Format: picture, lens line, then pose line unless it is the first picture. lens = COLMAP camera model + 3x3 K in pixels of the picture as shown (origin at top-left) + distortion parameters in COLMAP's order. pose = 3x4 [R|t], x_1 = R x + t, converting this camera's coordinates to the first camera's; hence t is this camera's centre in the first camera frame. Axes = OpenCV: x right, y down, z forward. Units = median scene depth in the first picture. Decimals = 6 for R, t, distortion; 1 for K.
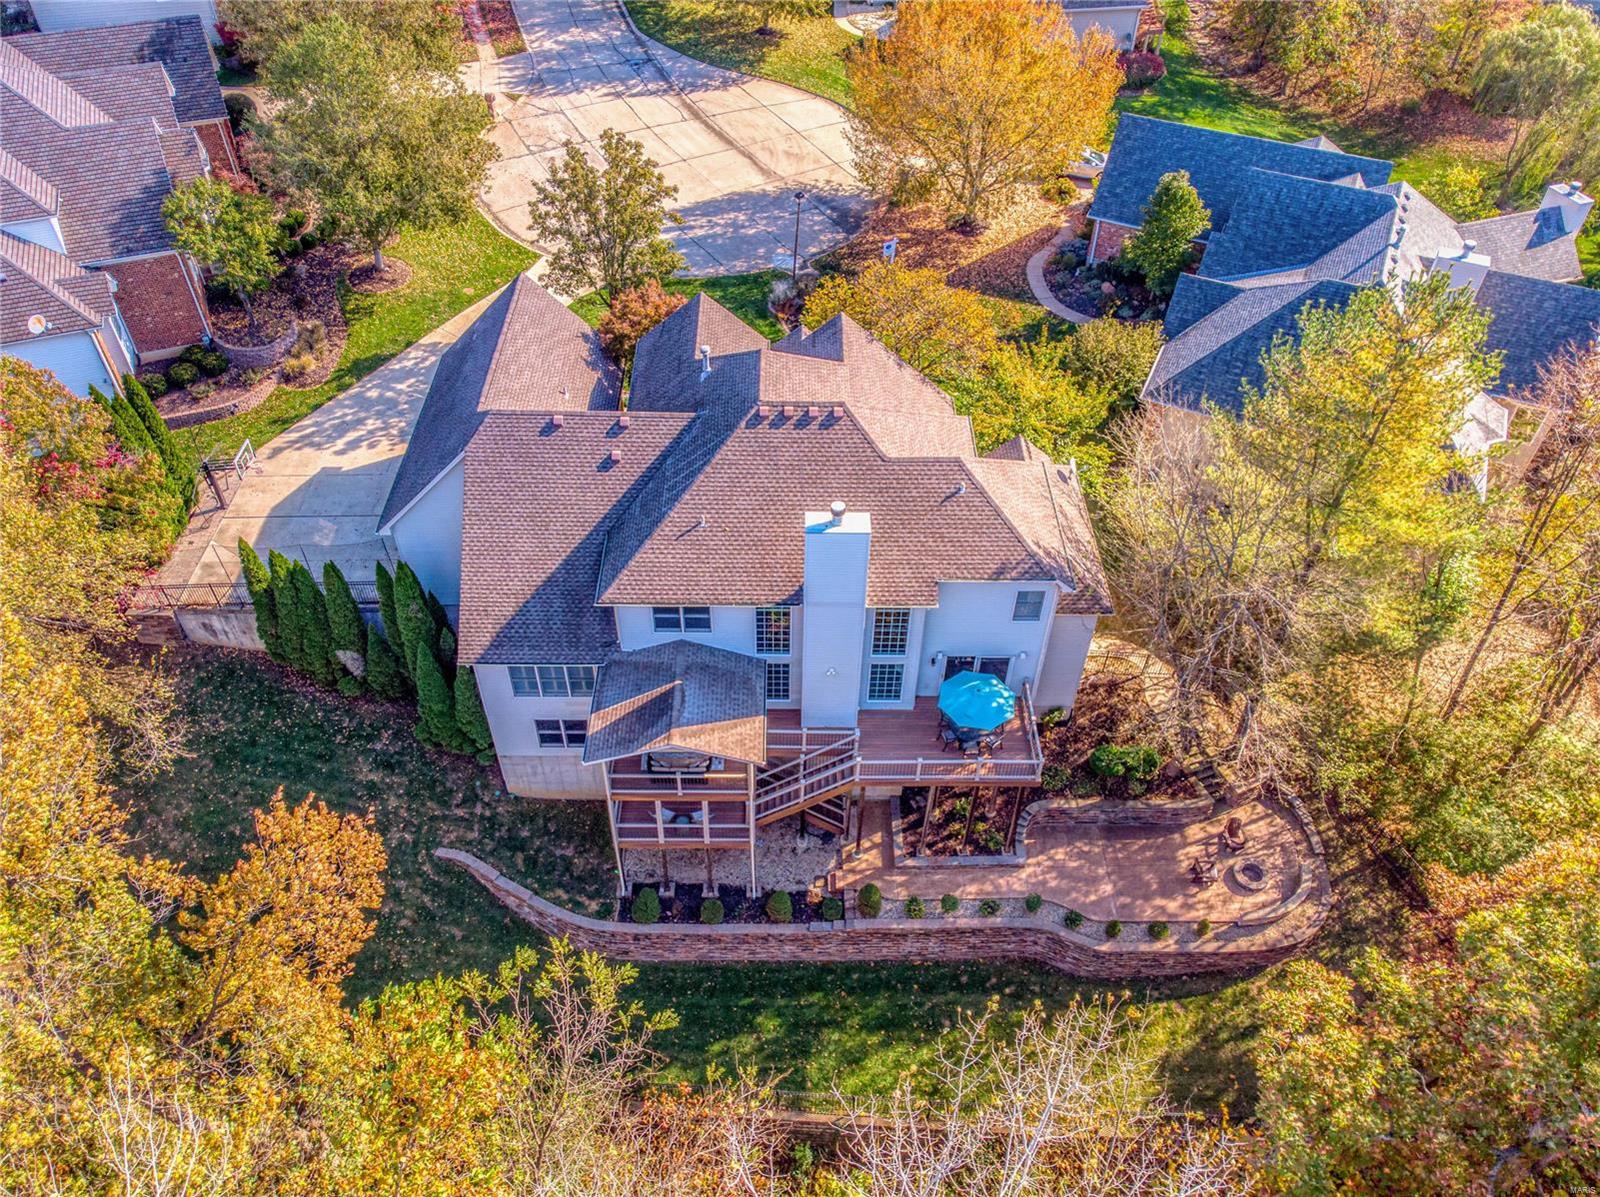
lens RADIAL K [[1198.6, 0, 800.0], [0, 1198.6, 598.5], [0, 0, 1]] dist [0.003470, -0.001107]
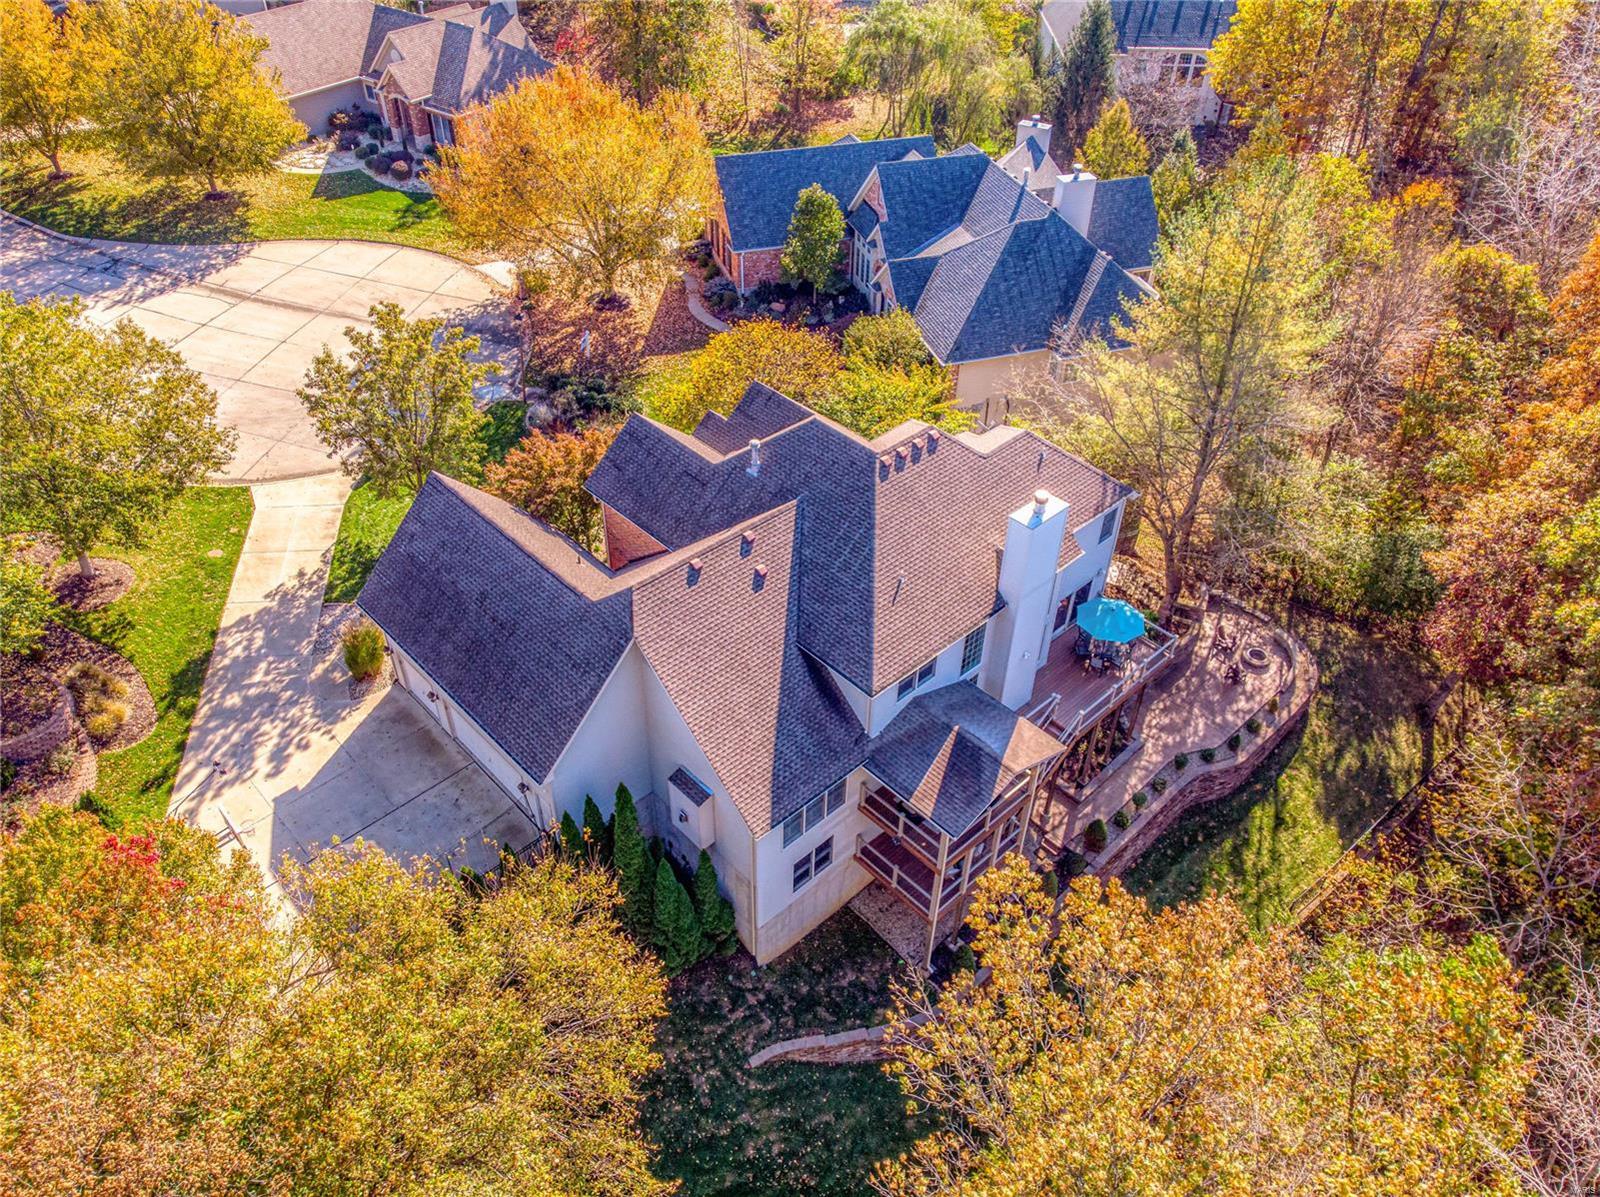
lens RADIAL K [[1198.6, 0, 800.0], [0, 1198.6, 598.5], [0, 0, 1]] dist [0.003470, -0.001107]
pose [[0.727652, -0.441003, 0.525394, -0.597590], [0.471296, 0.877947, 0.084199, -0.152776], [-0.498400, 0.186348, 0.846683, 0.160892]]
